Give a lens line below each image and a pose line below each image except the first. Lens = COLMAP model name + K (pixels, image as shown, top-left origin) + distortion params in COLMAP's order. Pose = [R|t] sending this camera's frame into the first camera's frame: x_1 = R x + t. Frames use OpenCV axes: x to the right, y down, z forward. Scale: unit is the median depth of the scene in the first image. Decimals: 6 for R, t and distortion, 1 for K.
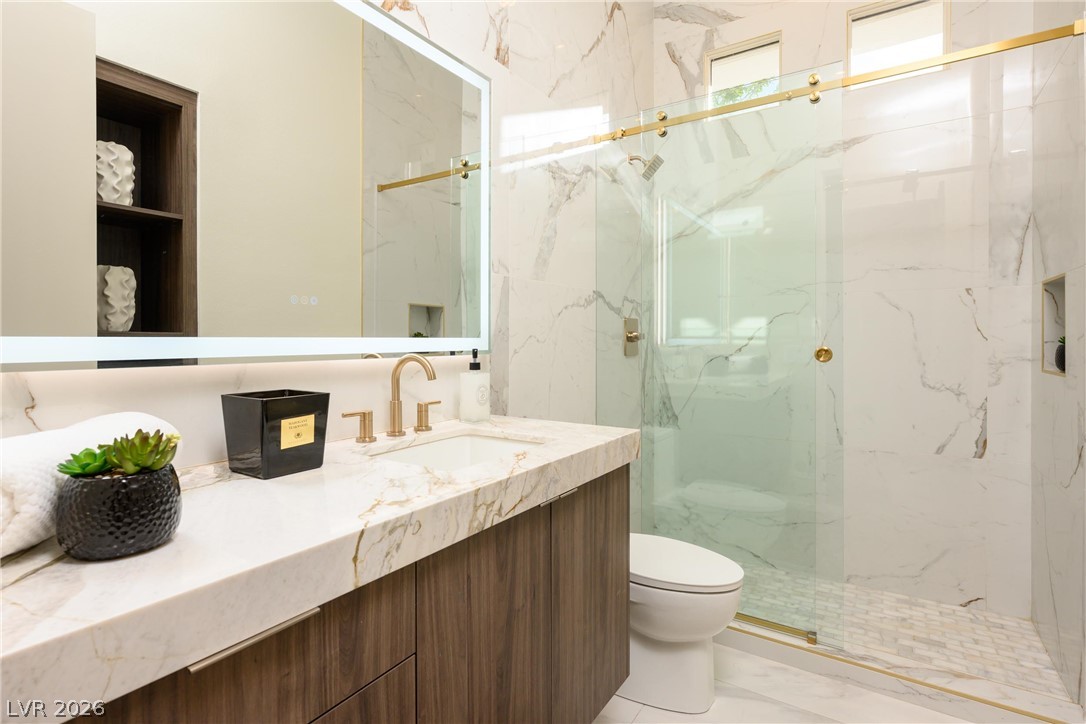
lens RADIAL K [[502.9, 0, 542.2], [0, 502.9, 355.3], [0, 0, 1]] dist [-0.000347, -0.000007]
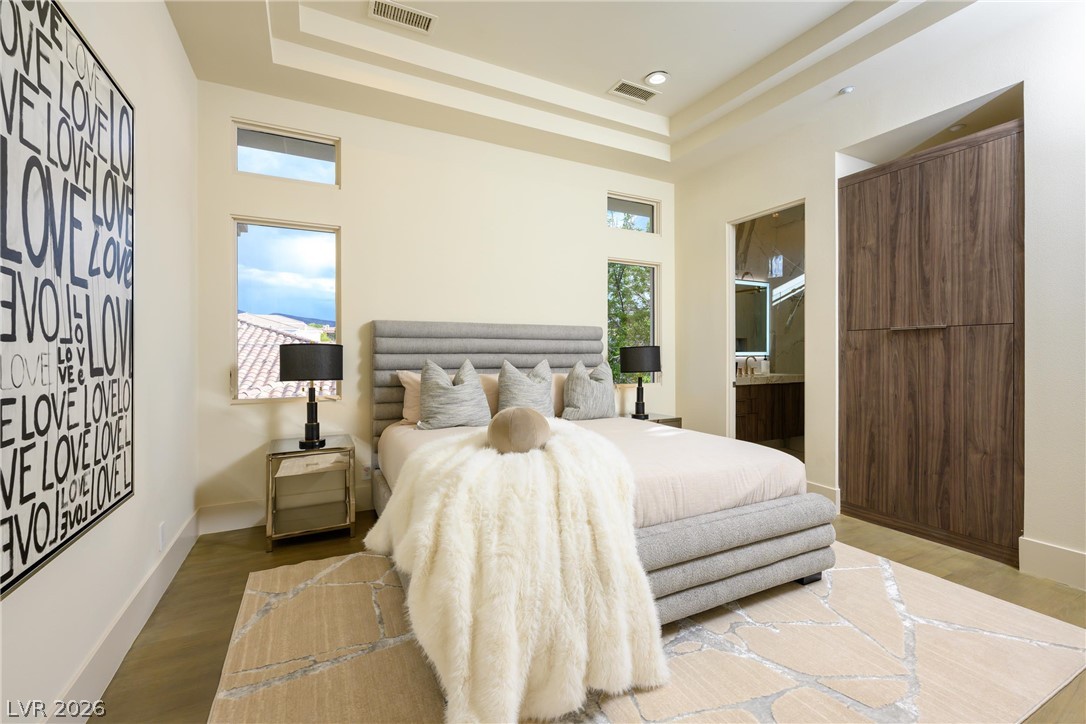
lens RADIAL K [[462.9, 0, 544.0], [0, 462.9, 357.0], [0, 0, 1]] dist [0.000231, 0.000053]
pose [[0.847011, -0.002449, -0.531570, 0.311226], [-0.002823, 0.999955, -0.009106, 0.038133], [0.531568, 0.009214, 0.846965, -2.854384]]
